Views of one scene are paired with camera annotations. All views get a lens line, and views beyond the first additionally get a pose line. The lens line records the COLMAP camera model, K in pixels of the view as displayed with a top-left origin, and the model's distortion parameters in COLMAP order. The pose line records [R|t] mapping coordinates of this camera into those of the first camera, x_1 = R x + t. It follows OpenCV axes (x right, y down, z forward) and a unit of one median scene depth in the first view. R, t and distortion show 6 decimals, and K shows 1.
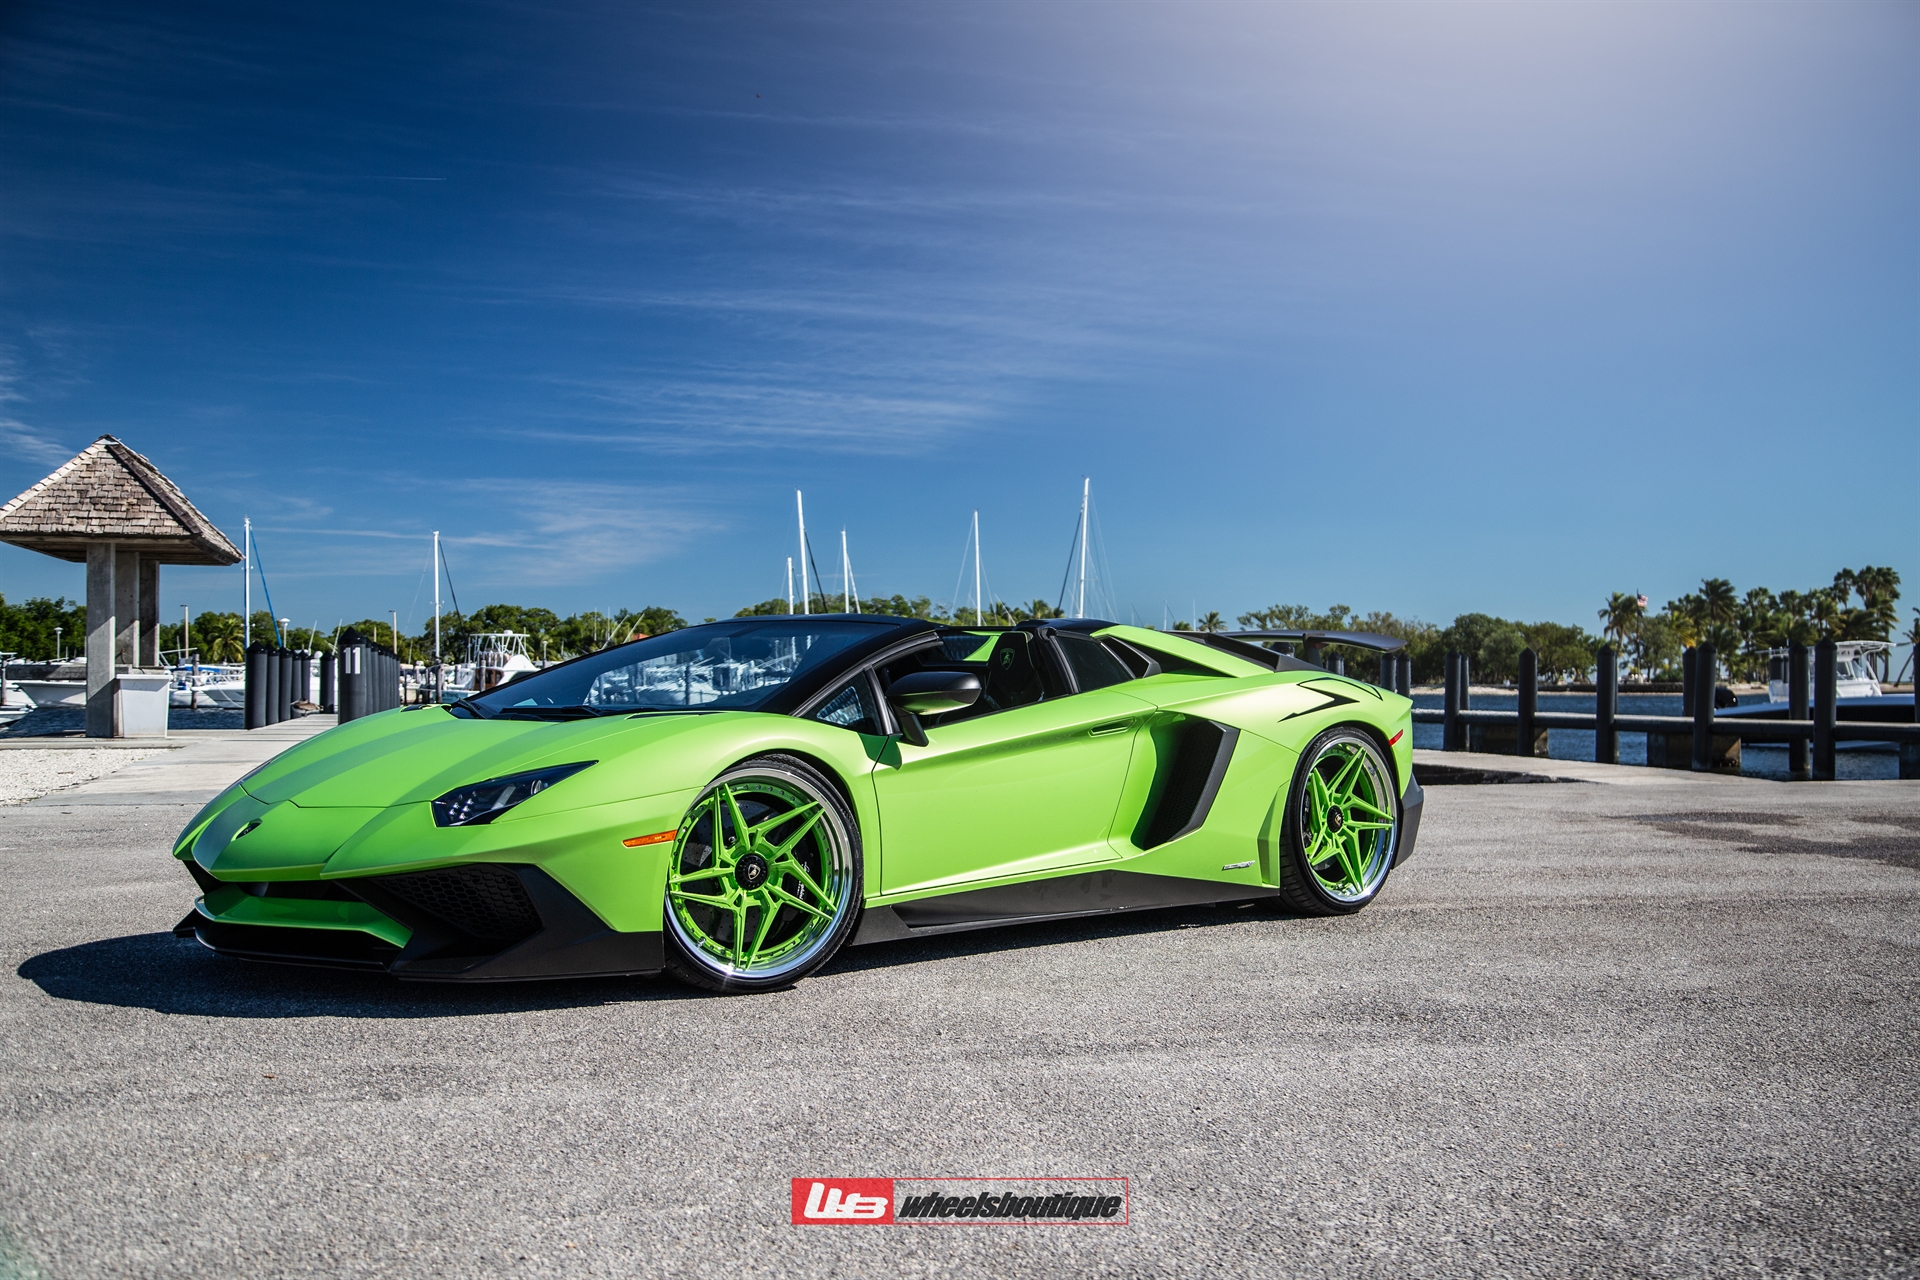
lens RADIAL K [[2123.5, 0, 960.0], [0, 2123.5, 640.0], [0, 0, 1]] dist [0.001500, 0.010751]
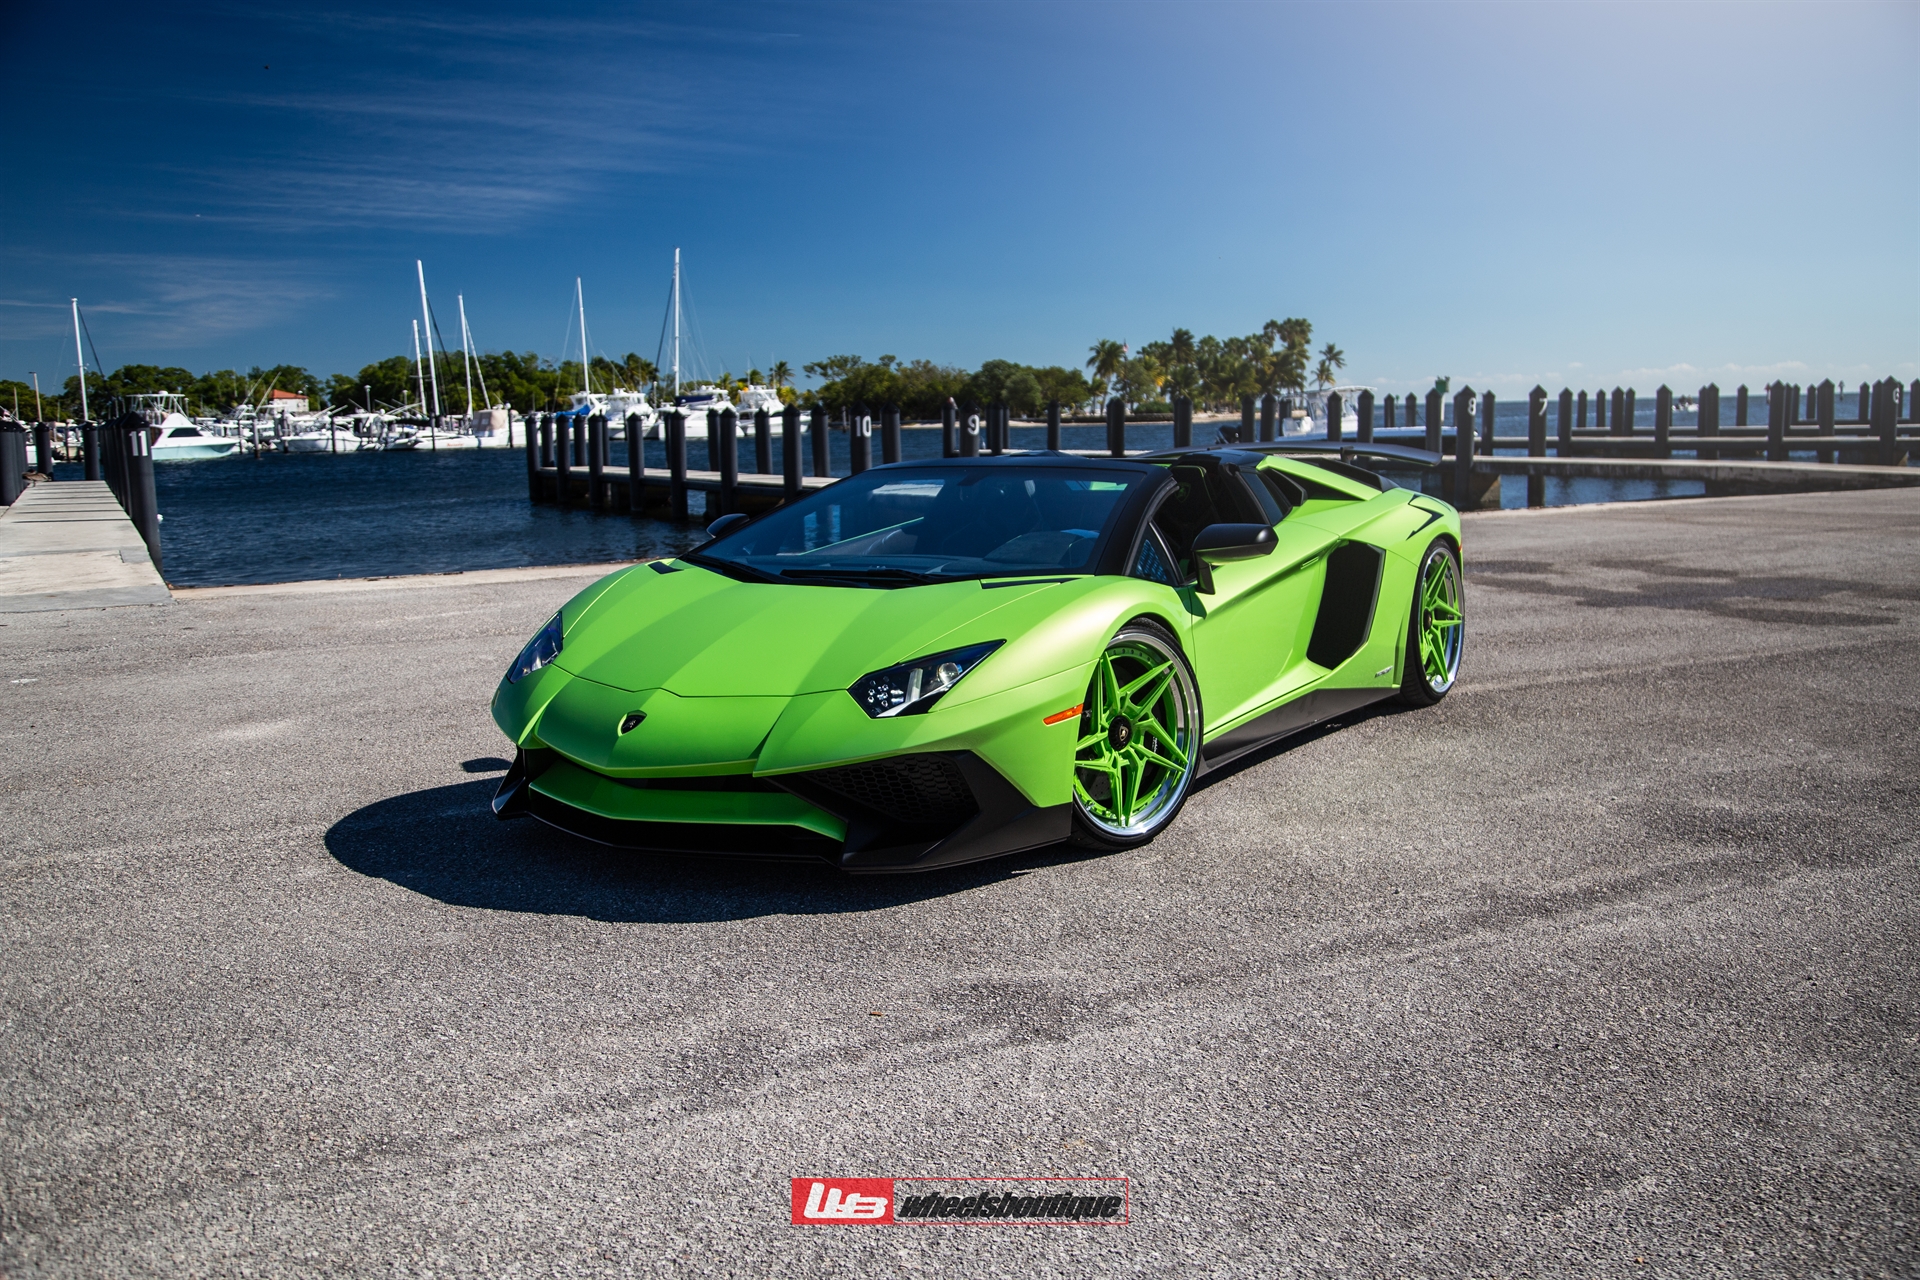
lens RADIAL K [[1750.7, 0, 960.0], [0, 1750.7, 640.0], [0, 0, 1]] dist [0.002800, 0.010729]
pose [[0.973960, -0.051117, 0.220884, -0.281273], [0.018507, 0.988926, 0.147252, -0.048928], [-0.225965, -0.139330, 0.964120, 0.157856]]
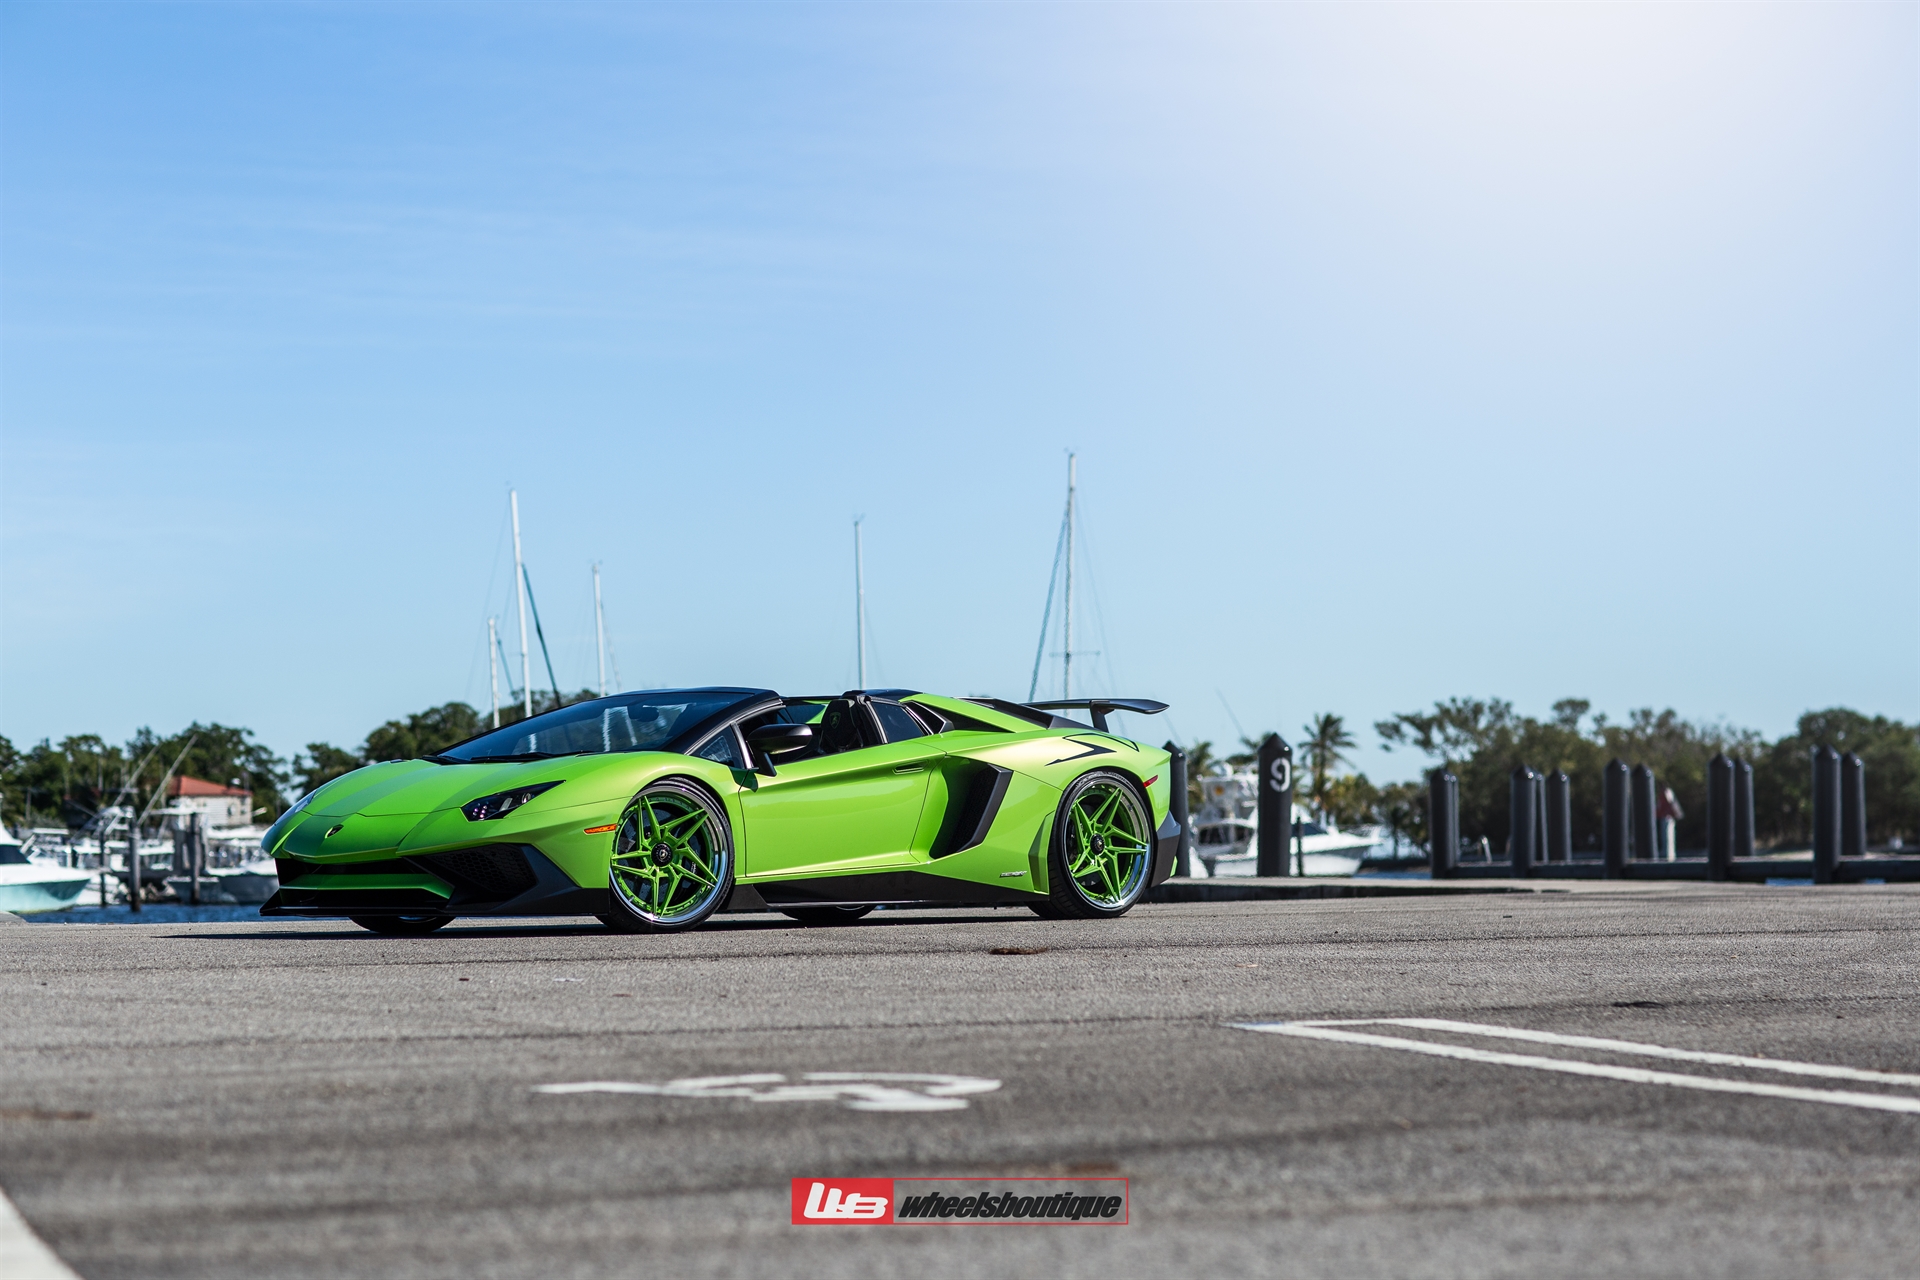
lens RADIAL K [[4483.9, 0, 960.0], [0, 4483.9, 640.0], [0, 0, 1]] dist [-0.082055, -0.513988]
pose [[0.999421, -0.015567, 0.030239, 0.015896], [0.016525, 0.999361, -0.031696, 0.047378], [-0.029726, 0.032177, 0.999040, -1.728581]]
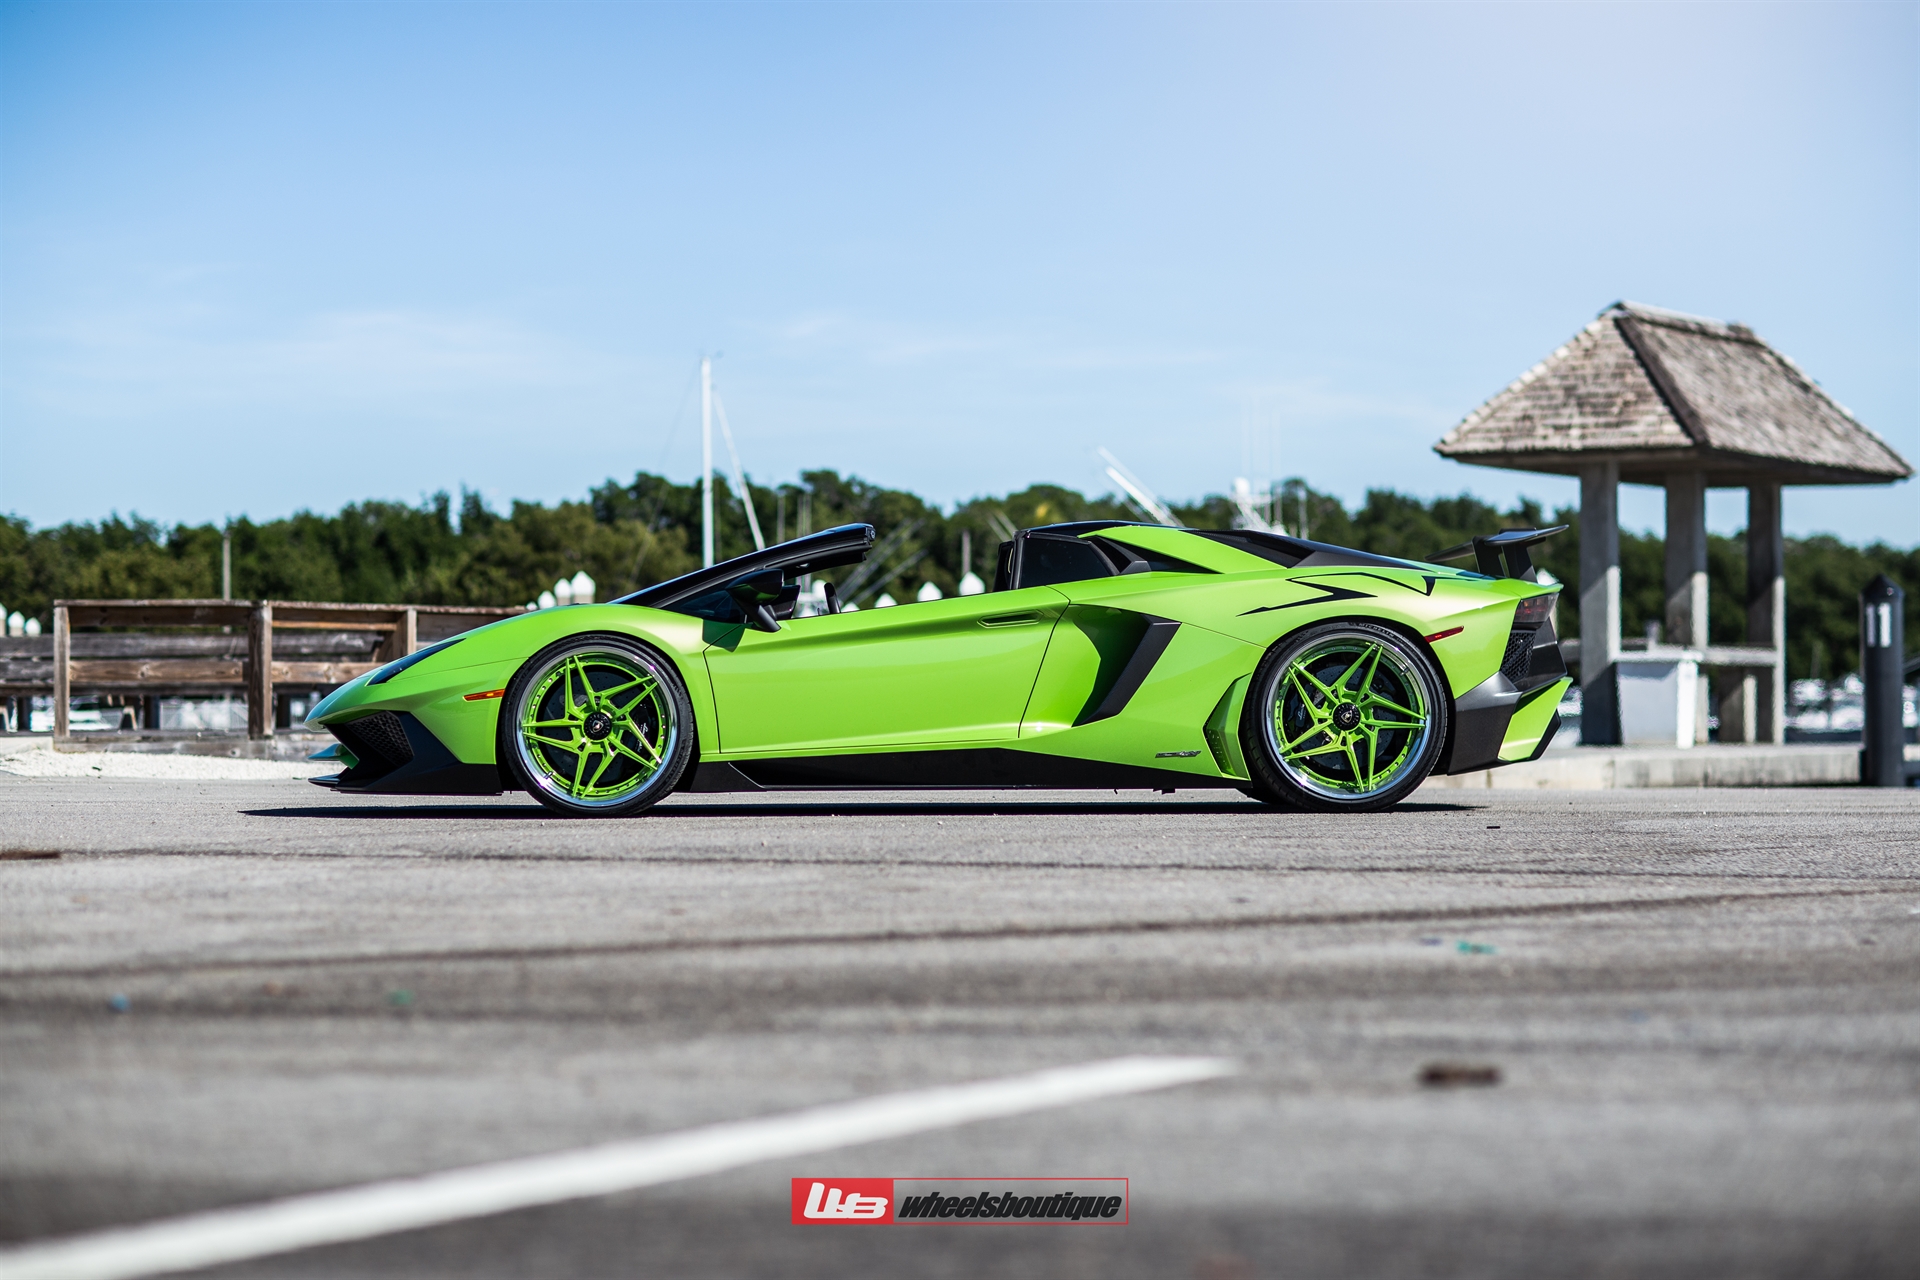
lens RADIAL K [[4483.9, 0, 960.0], [0, 4483.9, 640.0], [0, 0, 1]] dist [-0.082055, -0.513988]
pose [[0.725220, -0.017118, -0.688304, 1.526193], [0.017540, 0.999826, -0.006385, 0.060711], [0.688293, -0.007442, 0.725394, -0.655144]]
